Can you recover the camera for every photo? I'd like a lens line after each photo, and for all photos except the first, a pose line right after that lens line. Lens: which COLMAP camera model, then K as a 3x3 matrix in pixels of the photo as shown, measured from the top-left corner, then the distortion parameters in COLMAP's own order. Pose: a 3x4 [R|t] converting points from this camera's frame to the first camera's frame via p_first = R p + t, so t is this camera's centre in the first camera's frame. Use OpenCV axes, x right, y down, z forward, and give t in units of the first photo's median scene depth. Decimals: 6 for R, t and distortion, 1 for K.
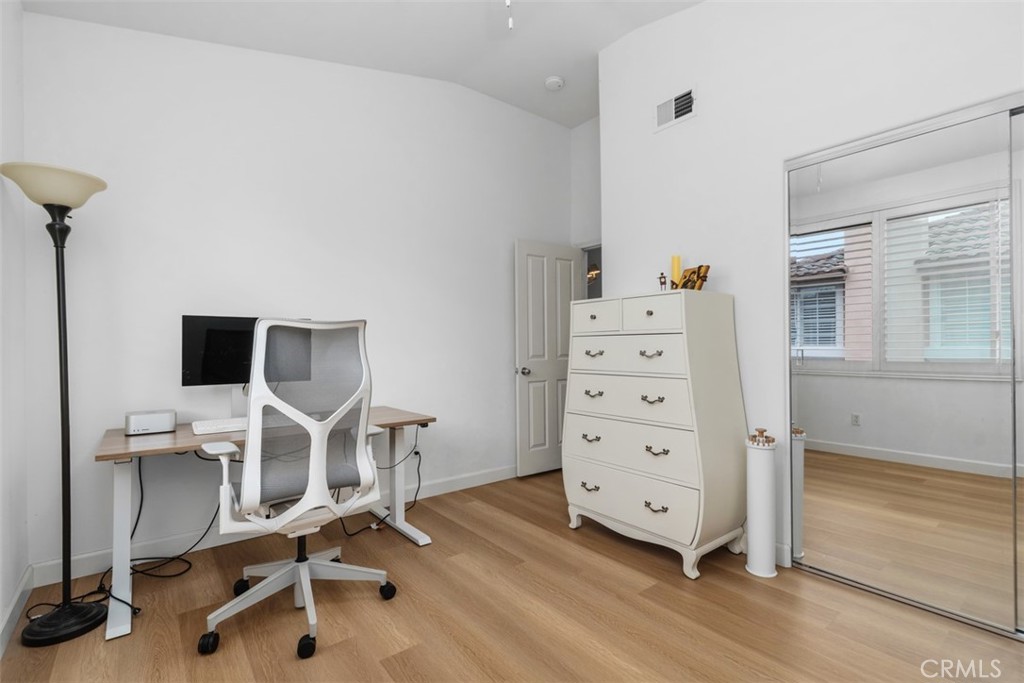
lens RADIAL K [[464.6, 0, 511.5], [0, 464.6, 348.2], [0, 0, 1]] dist [0.005875, -0.000581]
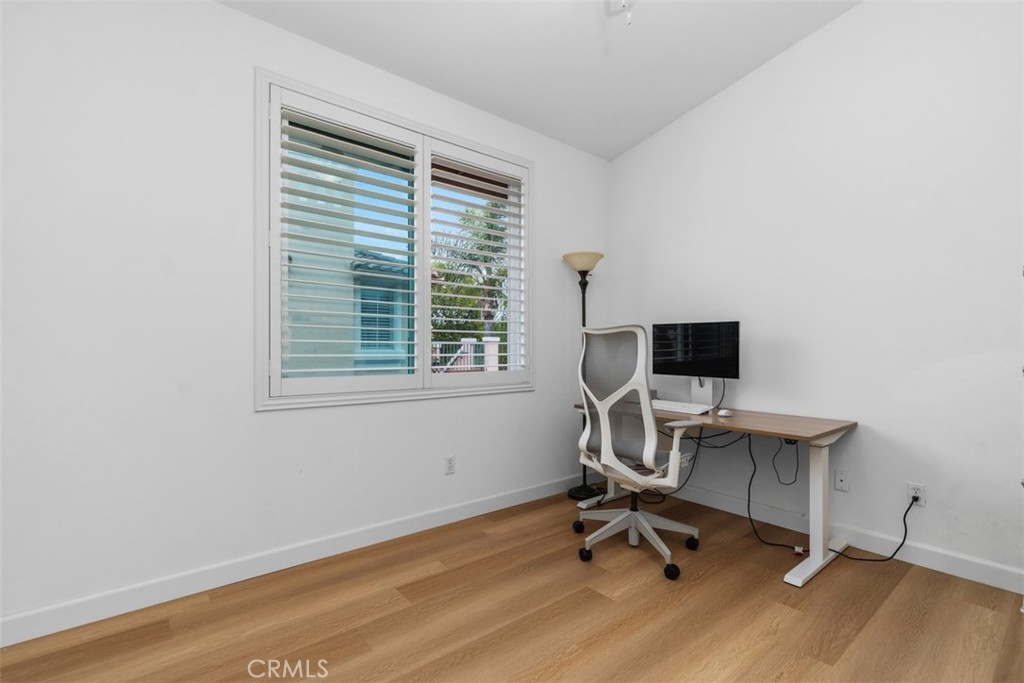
lens RADIAL K [[464.6, 0, 511.5], [0, 464.6, 348.2], [0, 0, 1]] dist [0.005875, -0.000581]
pose [[0.016250, 0.012625, -0.999788, 0.847761], [-0.008051, 0.999890, 0.012495, -0.013156], [0.999836, 0.007846, 0.016350, 0.633425]]
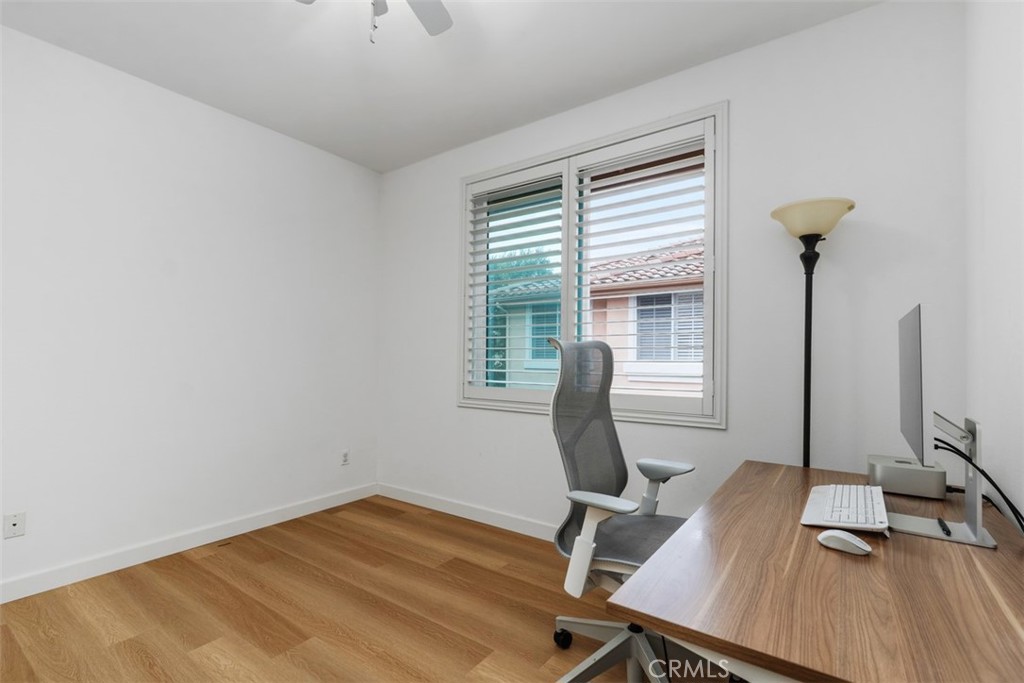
lens RADIAL K [[464.6, 0, 511.5], [0, 464.6, 348.2], [0, 0, 1]] dist [0.005875, -0.000581]
pose [[-0.958896, -0.006668, -0.283681, 0.006244], [-0.002292, 0.999873, -0.015756, -0.021160], [0.283750, -0.014458, -0.958789, 1.716564]]
